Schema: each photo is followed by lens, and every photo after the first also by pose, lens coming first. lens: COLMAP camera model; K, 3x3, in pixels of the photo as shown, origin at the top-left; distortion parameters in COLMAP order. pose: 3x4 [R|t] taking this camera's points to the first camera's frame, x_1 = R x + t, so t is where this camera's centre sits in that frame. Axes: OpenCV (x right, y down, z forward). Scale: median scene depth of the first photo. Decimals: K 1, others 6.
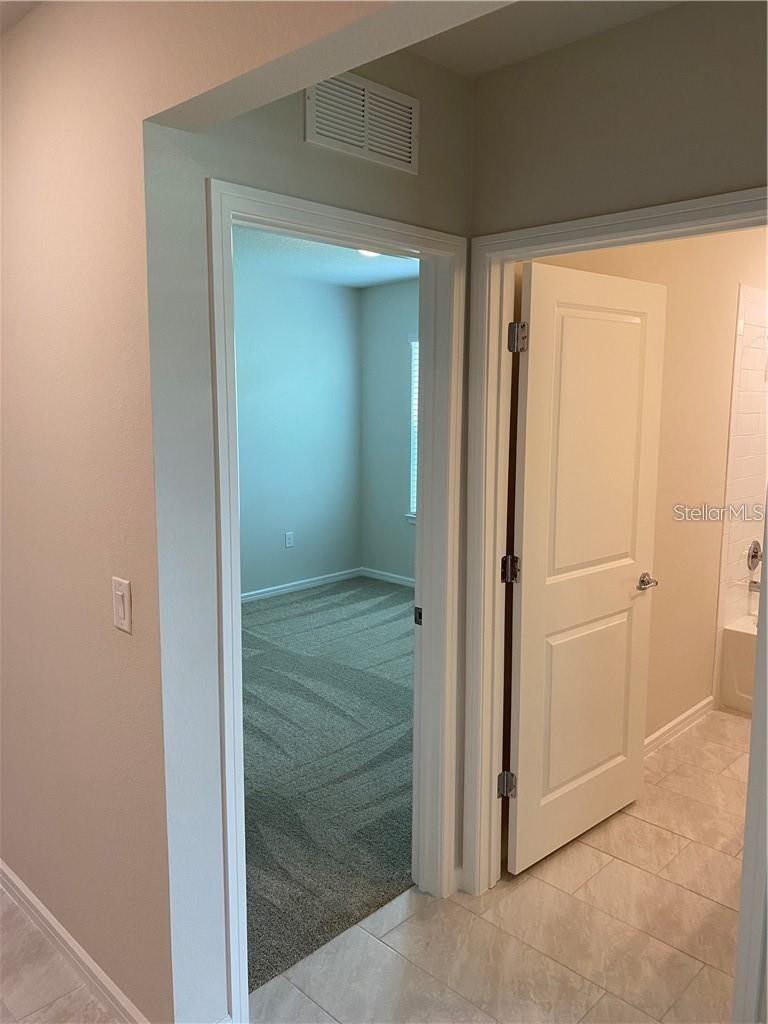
lens RADIAL K [[790.2, 0, 384.0], [0, 790.2, 512.0], [0, 0, 1]] dist [0.005687, 0.002098]
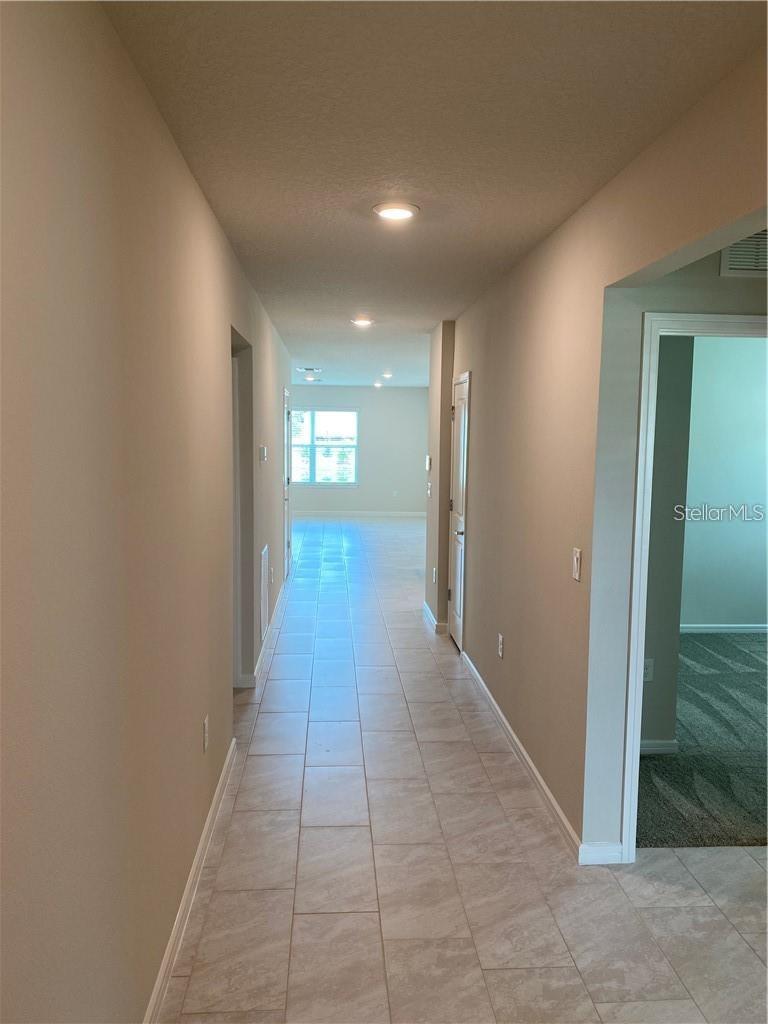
lens RADIAL K [[790.2, 0, 384.0], [0, 790.2, 512.0], [0, 0, 1]] dist [0.005687, 0.002098]
pose [[0.746706, 0.064709, -0.661999, 0.405905], [-0.105126, 0.994229, -0.021395, 0.074907], [0.656794, 0.085569, 0.749199, -0.467459]]
